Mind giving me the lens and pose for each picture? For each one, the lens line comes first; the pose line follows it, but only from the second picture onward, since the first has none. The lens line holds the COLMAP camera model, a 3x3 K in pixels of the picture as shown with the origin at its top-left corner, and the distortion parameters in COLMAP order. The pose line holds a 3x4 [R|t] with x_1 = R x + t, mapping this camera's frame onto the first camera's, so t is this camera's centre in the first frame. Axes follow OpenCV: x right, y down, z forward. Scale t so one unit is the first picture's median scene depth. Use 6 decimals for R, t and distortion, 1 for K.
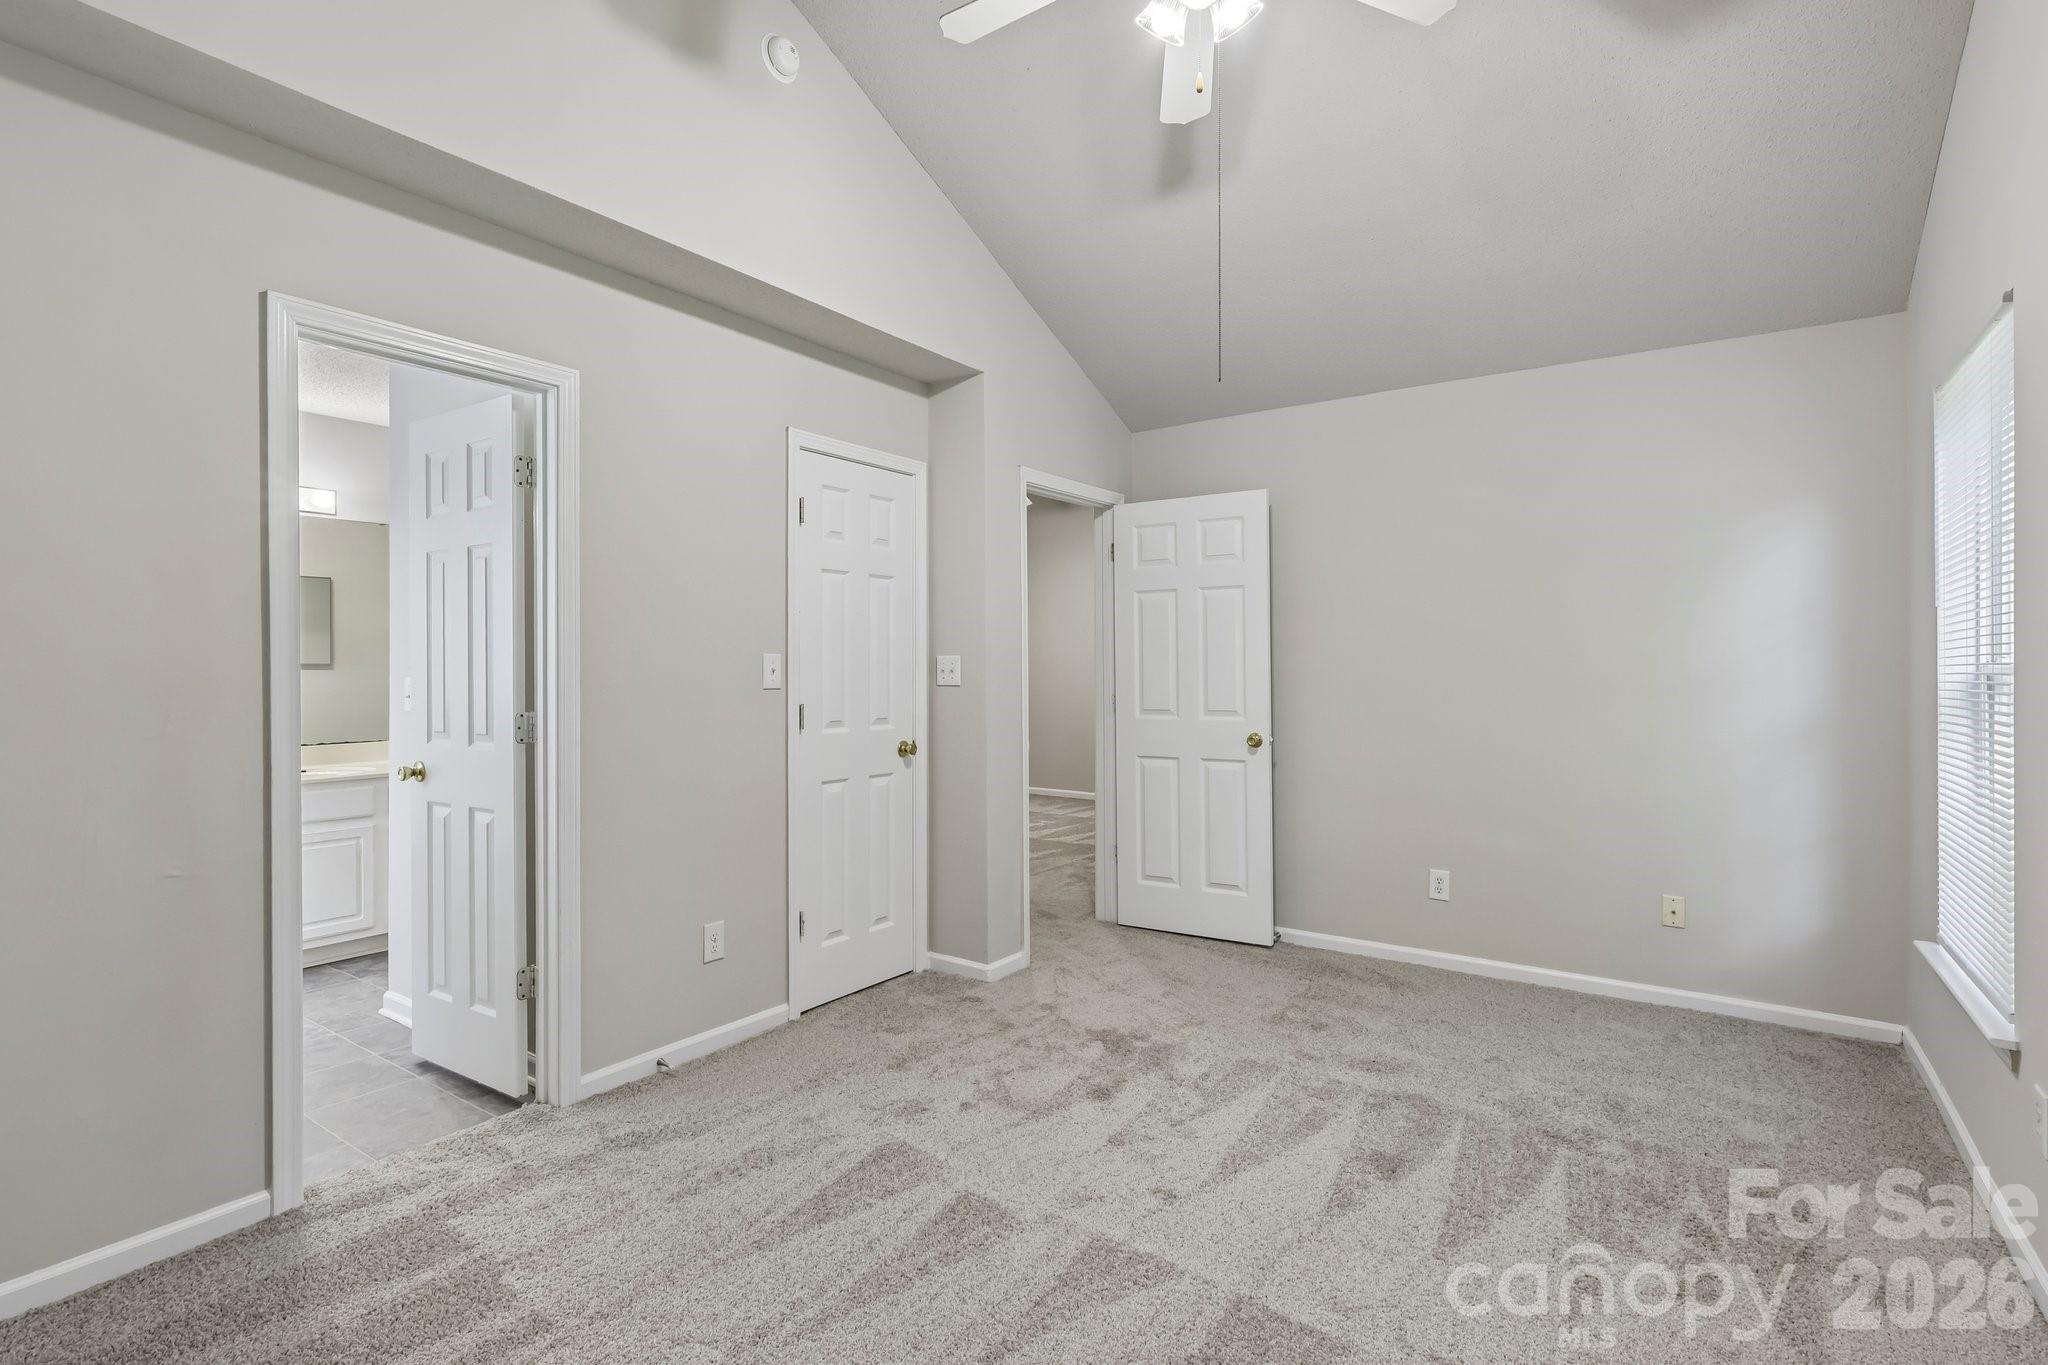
lens RADIAL K [[972.6, 0, 1032.2], [0, 972.6, 667.2], [0, 0, 1]] dist [0.000318, 0.000128]
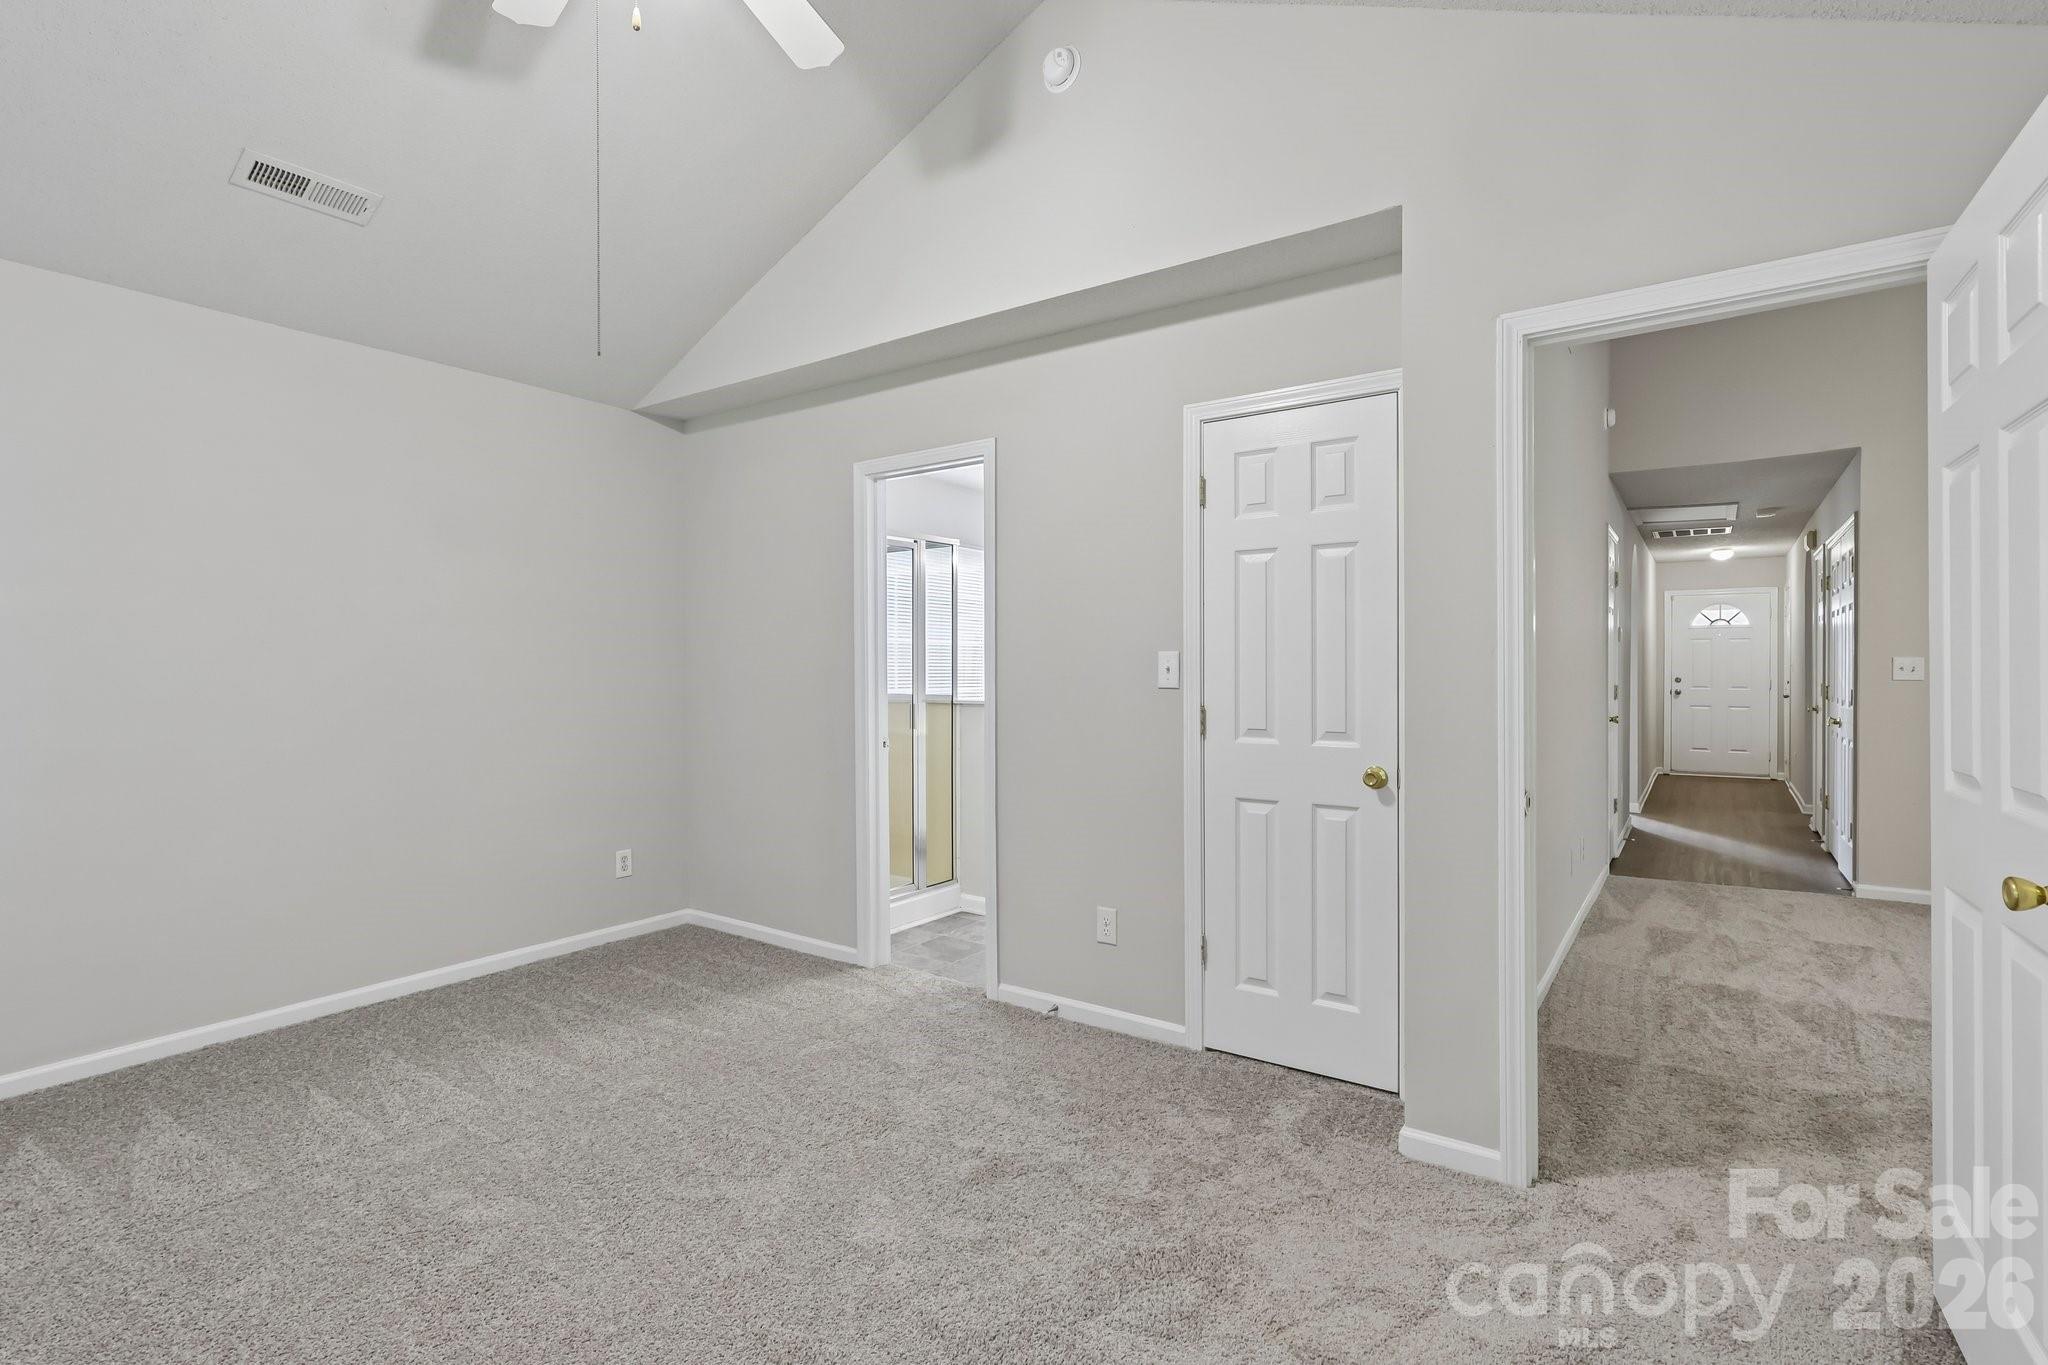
lens RADIAL K [[972.6, 0, 1032.2], [0, 972.6, 667.2], [0, 0, 1]] dist [0.000318, 0.000128]
pose [[0.004097, 0.000135, -0.999992, 0.682708], [0.006268, 0.999980, 0.000161, 0.000605], [0.999972, -0.006268, 0.004096, 0.859370]]
